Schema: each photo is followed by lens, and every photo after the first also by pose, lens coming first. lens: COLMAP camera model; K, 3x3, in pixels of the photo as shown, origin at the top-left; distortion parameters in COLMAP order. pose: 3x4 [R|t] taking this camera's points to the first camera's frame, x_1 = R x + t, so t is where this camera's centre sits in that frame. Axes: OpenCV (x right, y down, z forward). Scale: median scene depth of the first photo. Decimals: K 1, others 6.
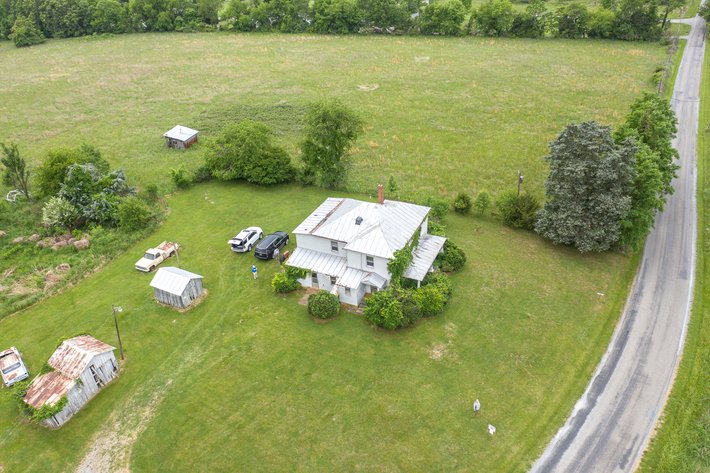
lens RADIAL K [[555.4, 0, 355.0], [0, 555.4, 236.5], [0, 0, 1]] dist [-0.013163, -0.004187]
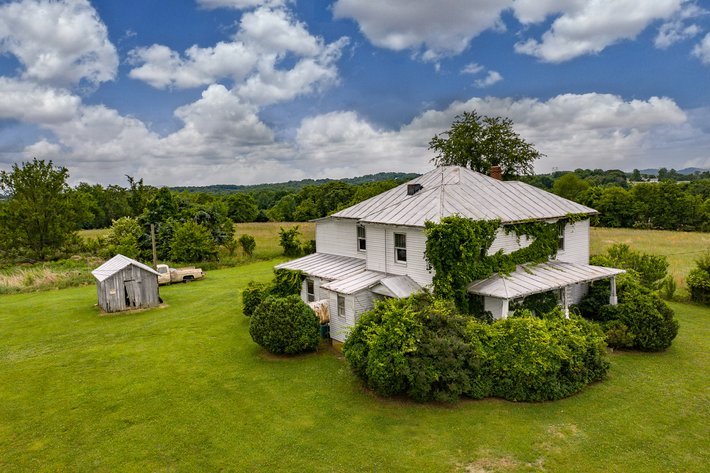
lens RADIAL K [[555.4, 0, 355.0], [0, 555.4, 236.5], [0, 0, 1]] dist [-0.013163, -0.004187]
pose [[0.866617, 0.064280, -0.494816, 0.212416], [-0.268326, 0.896111, -0.353533, 0.201806], [0.420686, 0.439150, 0.793833, 0.626557]]
